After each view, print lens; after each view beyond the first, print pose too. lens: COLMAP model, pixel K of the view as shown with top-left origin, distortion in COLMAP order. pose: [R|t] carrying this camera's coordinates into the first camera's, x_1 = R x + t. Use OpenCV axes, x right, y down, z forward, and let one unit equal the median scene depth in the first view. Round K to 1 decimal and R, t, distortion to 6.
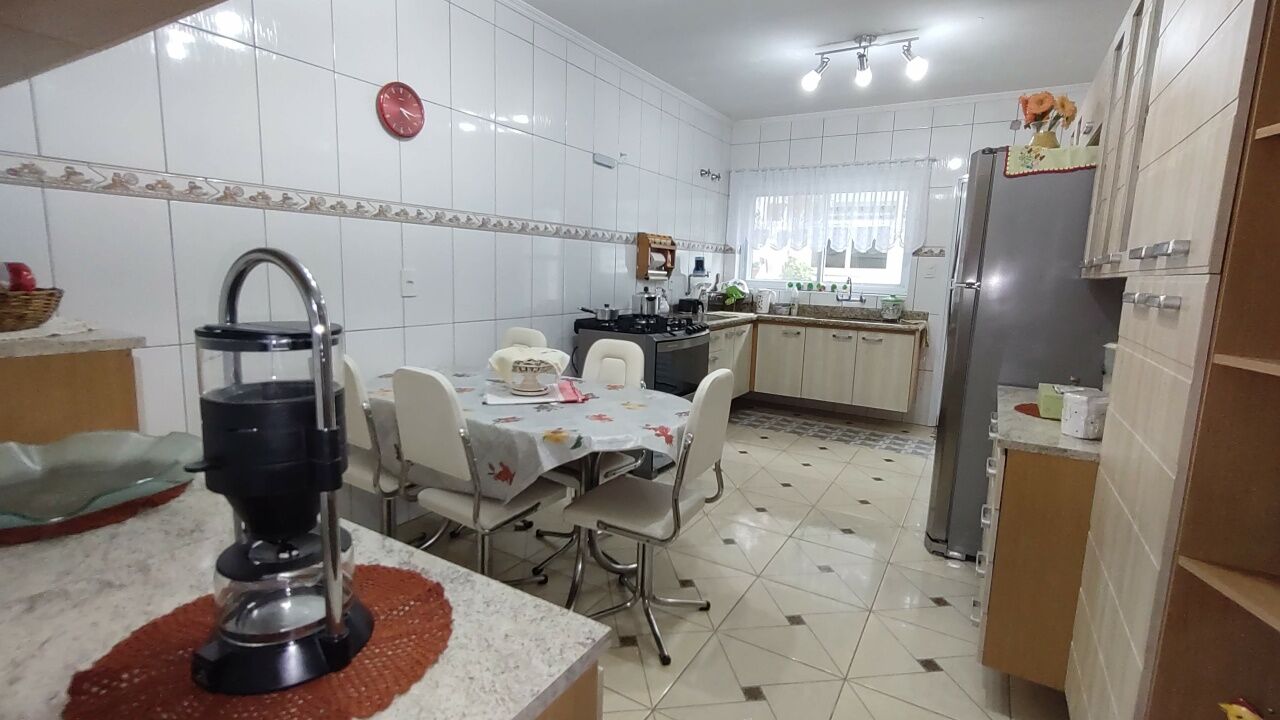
lens RADIAL K [[589.9, 0, 640.0], [0, 589.9, 360.0], [0, 0, 1]] dist [0.004135, 0.000501]
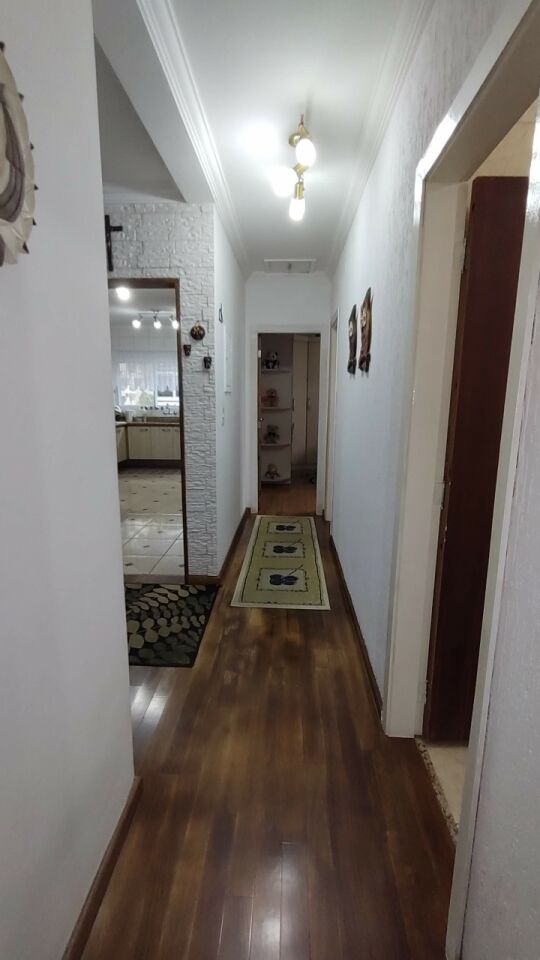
lens RADIAL K [[442.4, 0, 272.8], [0, 442.4, 486.7], [0, 0, 1]] dist [0.004135, 0.000501]
pose [[0.876136, -0.114430, 0.468286, -0.105092], [0.091612, 0.993239, 0.071305, 0.083164], [-0.473279, -0.019572, 0.880695, -0.611937]]
